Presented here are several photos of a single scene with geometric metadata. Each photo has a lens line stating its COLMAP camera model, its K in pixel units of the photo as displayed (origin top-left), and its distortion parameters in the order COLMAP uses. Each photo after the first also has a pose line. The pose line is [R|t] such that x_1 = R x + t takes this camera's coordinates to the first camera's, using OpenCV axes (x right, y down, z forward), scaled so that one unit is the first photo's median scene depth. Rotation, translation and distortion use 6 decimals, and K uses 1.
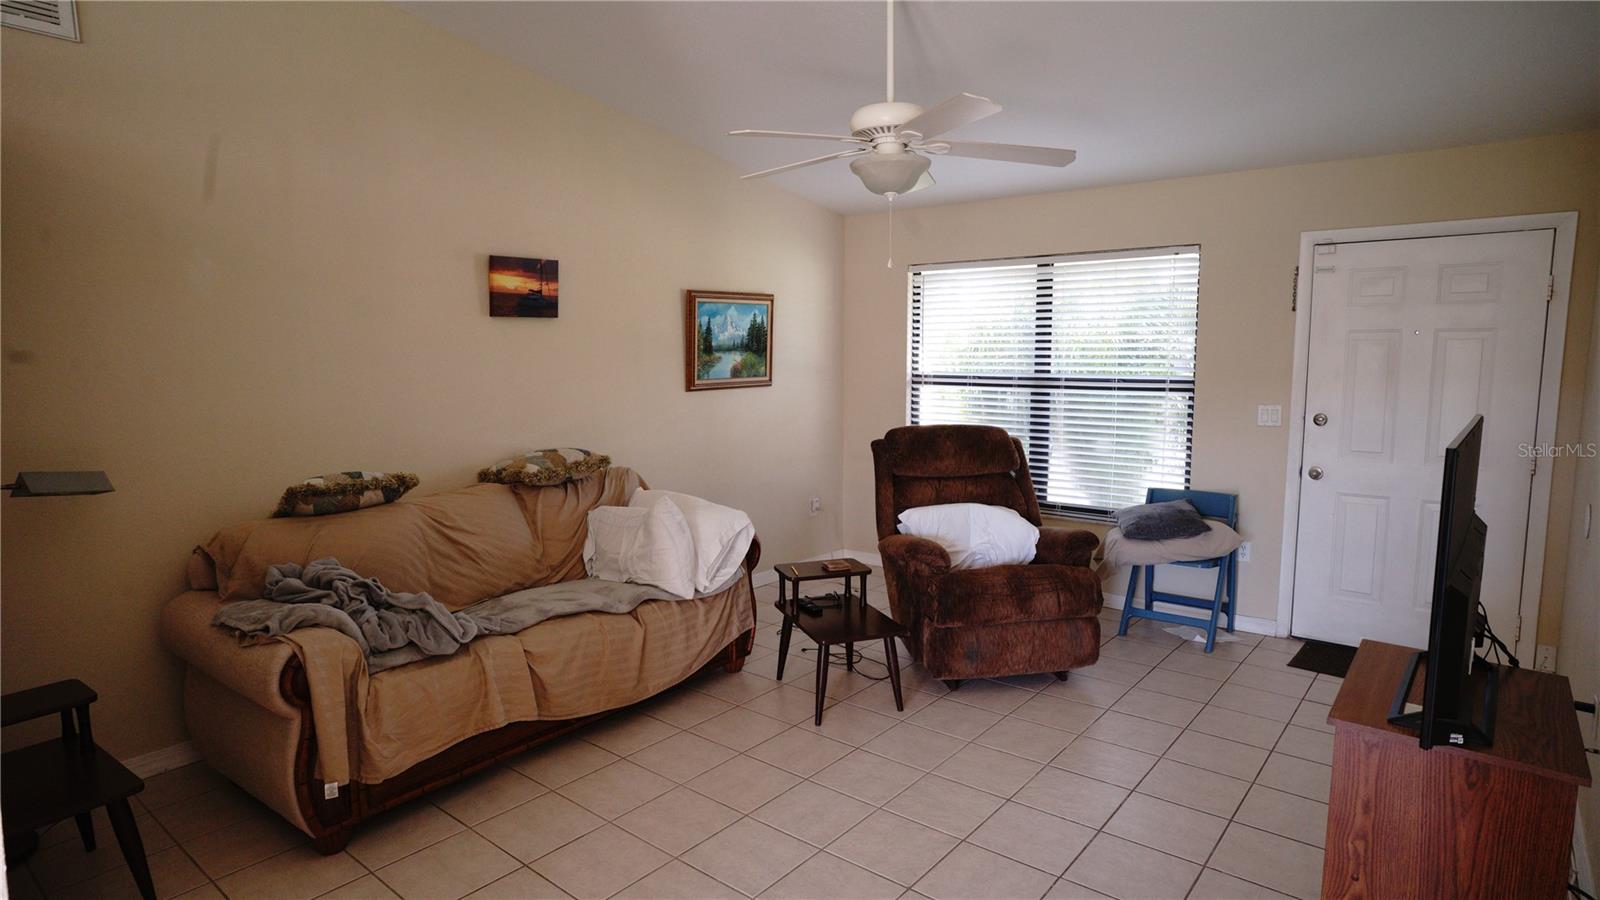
lens RADIAL K [[876.5, 0, 800.0], [0, 876.5, 450.0], [0, 0, 1]] dist [-0.044795, 0.002044]
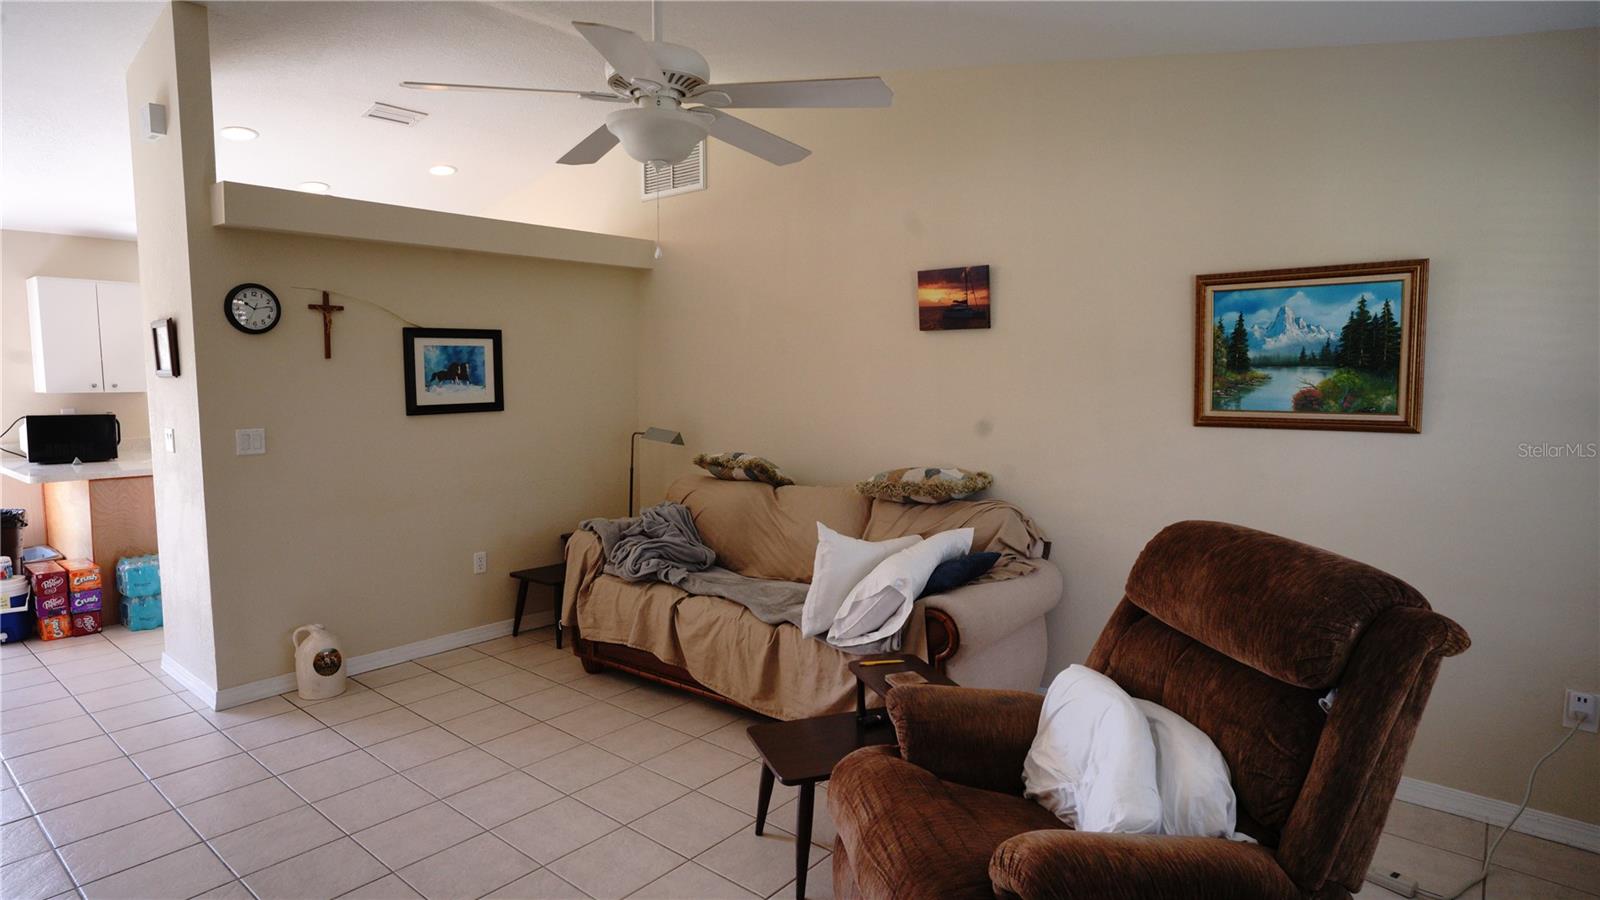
lens RADIAL K [[876.5, 0, 800.0], [0, 876.5, 450.0], [0, 0, 1]] dist [-0.044795, 0.002044]
pose [[-0.019967, 0.098443, -0.994942, 0.542067], [-0.111039, 0.988766, 0.100061, -0.081063], [0.993615, 0.112475, -0.008812, 0.701635]]
